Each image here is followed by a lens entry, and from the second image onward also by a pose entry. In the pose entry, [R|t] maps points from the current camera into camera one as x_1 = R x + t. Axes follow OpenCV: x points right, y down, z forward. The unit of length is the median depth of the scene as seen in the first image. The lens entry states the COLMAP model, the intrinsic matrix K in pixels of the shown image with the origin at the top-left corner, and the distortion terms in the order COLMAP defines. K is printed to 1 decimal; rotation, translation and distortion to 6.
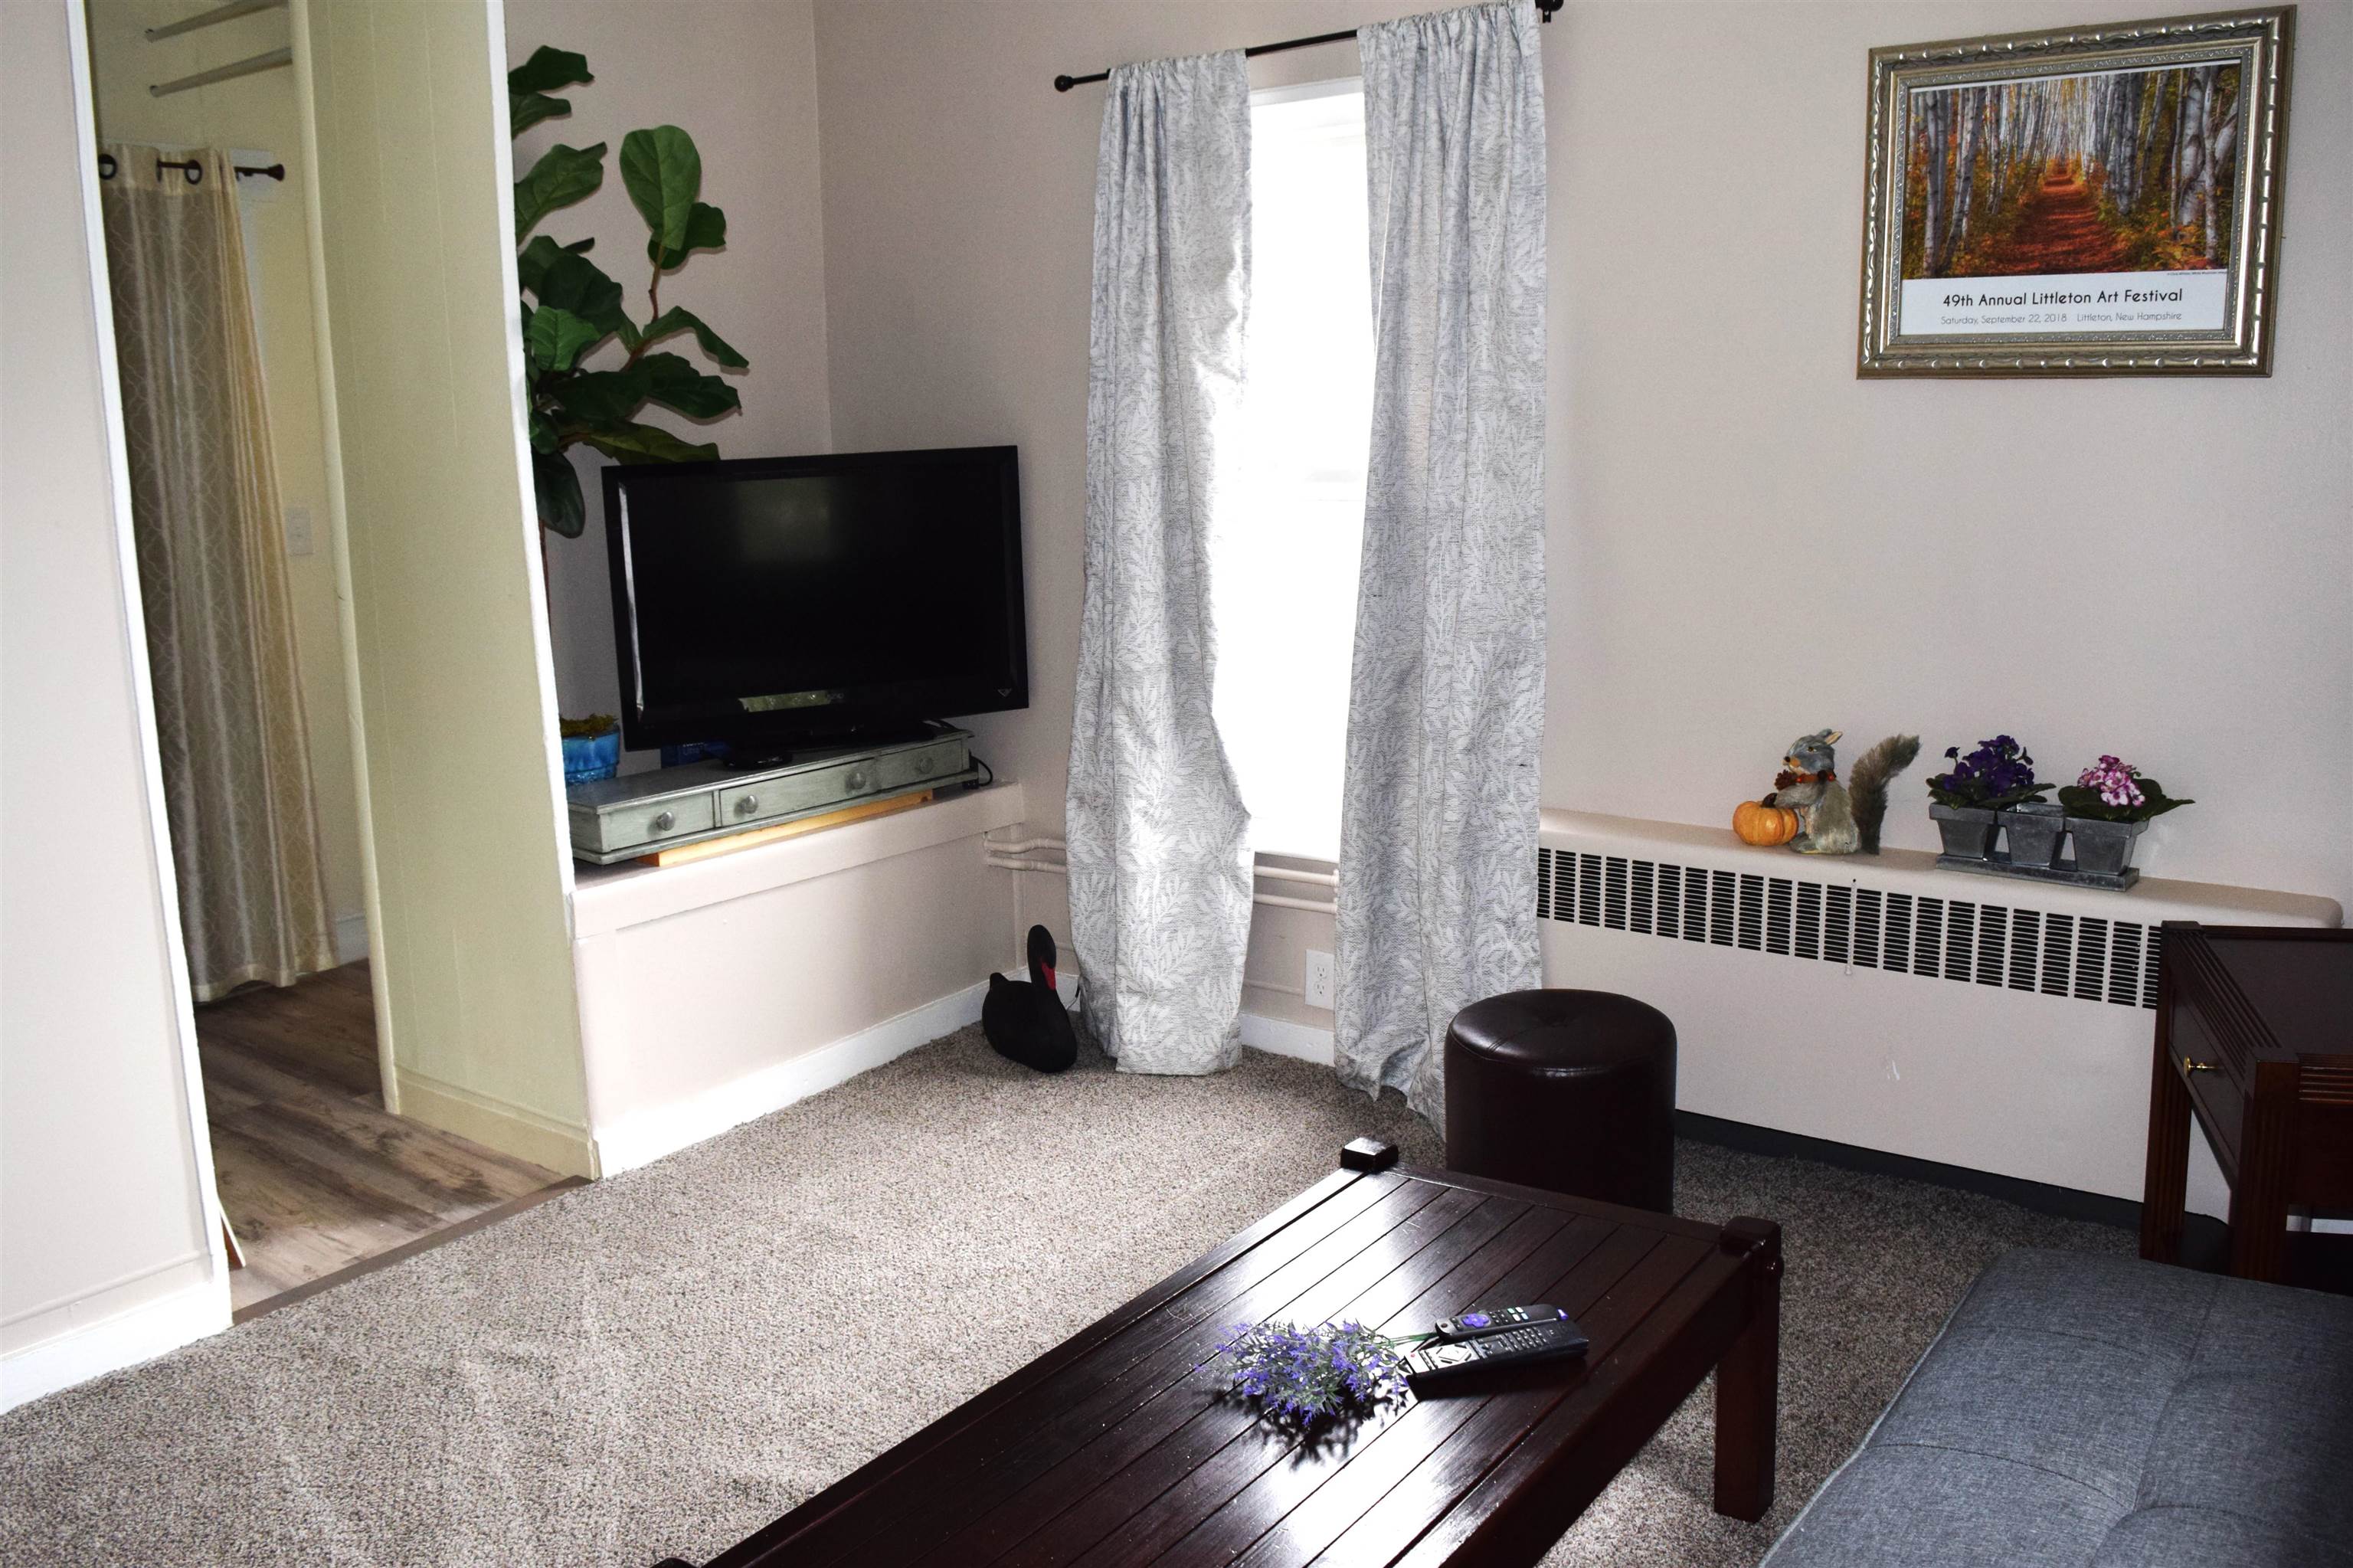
lens RADIAL K [[1868.5, 0, 1176.5], [0, 1868.5, 784.0], [0, 0, 1]] dist [-0.104306, 0.024839]
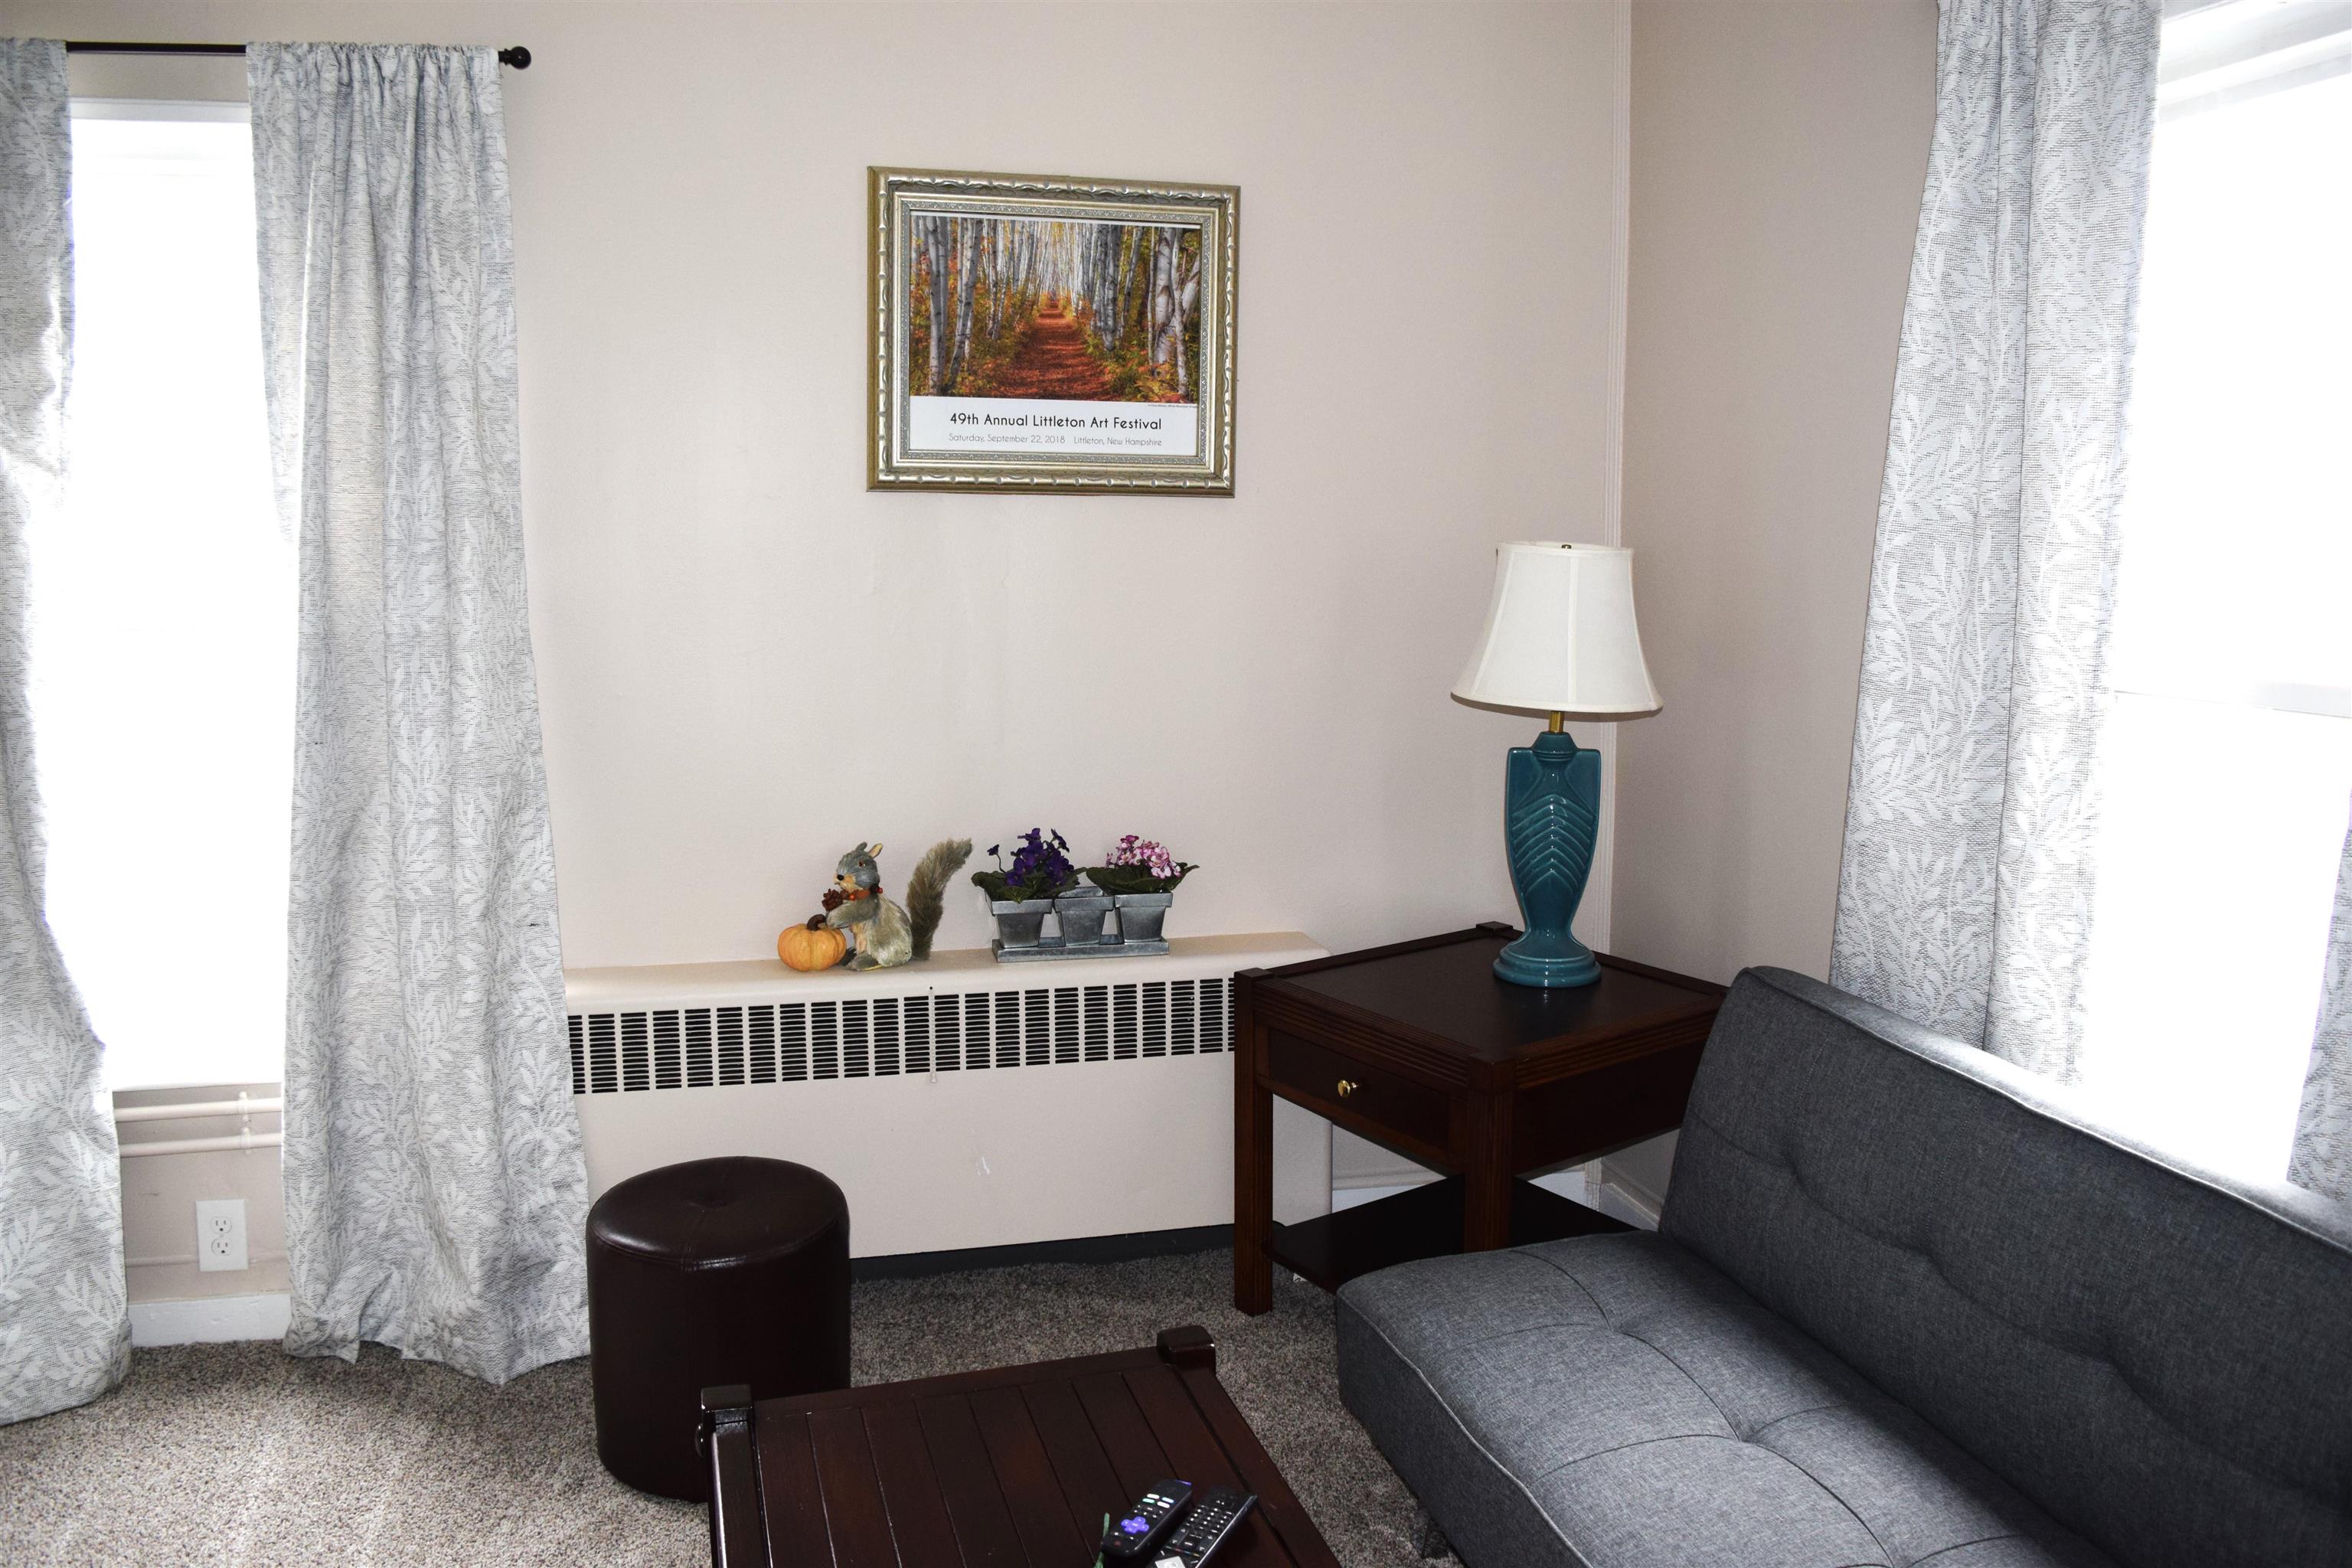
lens RADIAL K [[1867.7, 0, 1176.0], [0, 1867.7, 784.0], [0, 0, 1]] dist [-0.104306, 0.024839]
pose [[0.610708, -0.082112, 0.787587, -0.325661], [0.131192, 0.991356, 0.001628, -0.040166], [-0.780913, 0.102331, 0.616201, 0.249468]]
